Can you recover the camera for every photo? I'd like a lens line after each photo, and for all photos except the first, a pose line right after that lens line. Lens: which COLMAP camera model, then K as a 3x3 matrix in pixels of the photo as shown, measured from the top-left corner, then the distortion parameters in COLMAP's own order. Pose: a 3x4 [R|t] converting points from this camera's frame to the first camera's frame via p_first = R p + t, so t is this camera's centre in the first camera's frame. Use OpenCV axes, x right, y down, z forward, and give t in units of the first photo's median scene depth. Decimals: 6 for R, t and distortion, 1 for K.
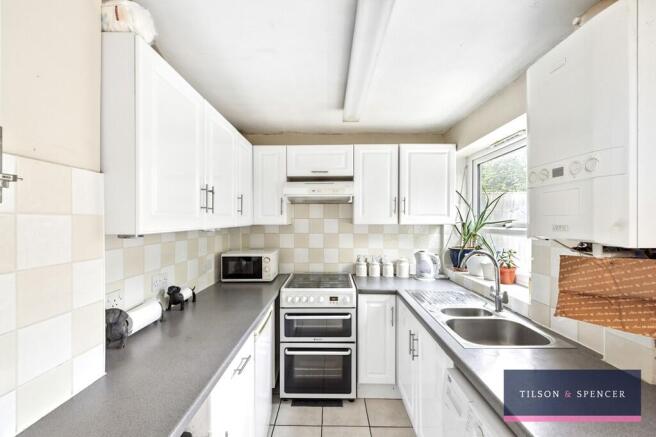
lens RADIAL K [[270.7, 0, 328.3], [0, 270.7, 221.7], [0, 0, 1]] dist [0.010440, -0.000182]
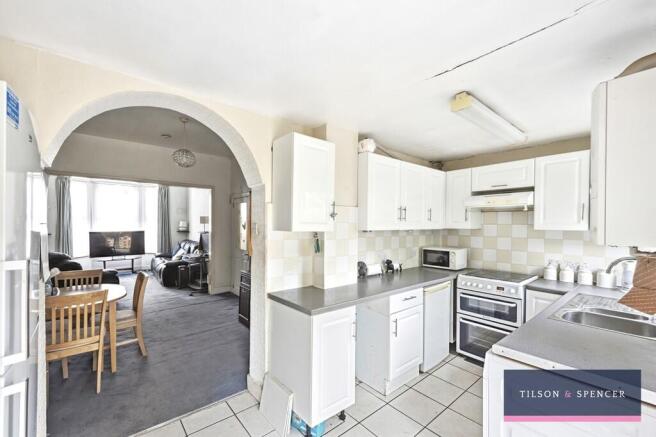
lens RADIAL K [[270.7, 0, 328.3], [0, 270.7, 221.7], [0, 0, 1]] dist [0.010440, -0.000182]
pose [[0.651779, -0.000978, -0.758408, 0.447155], [-0.012232, 0.999856, -0.011802, -0.000258], [0.758310, 0.016969, 0.651673, -0.420883]]
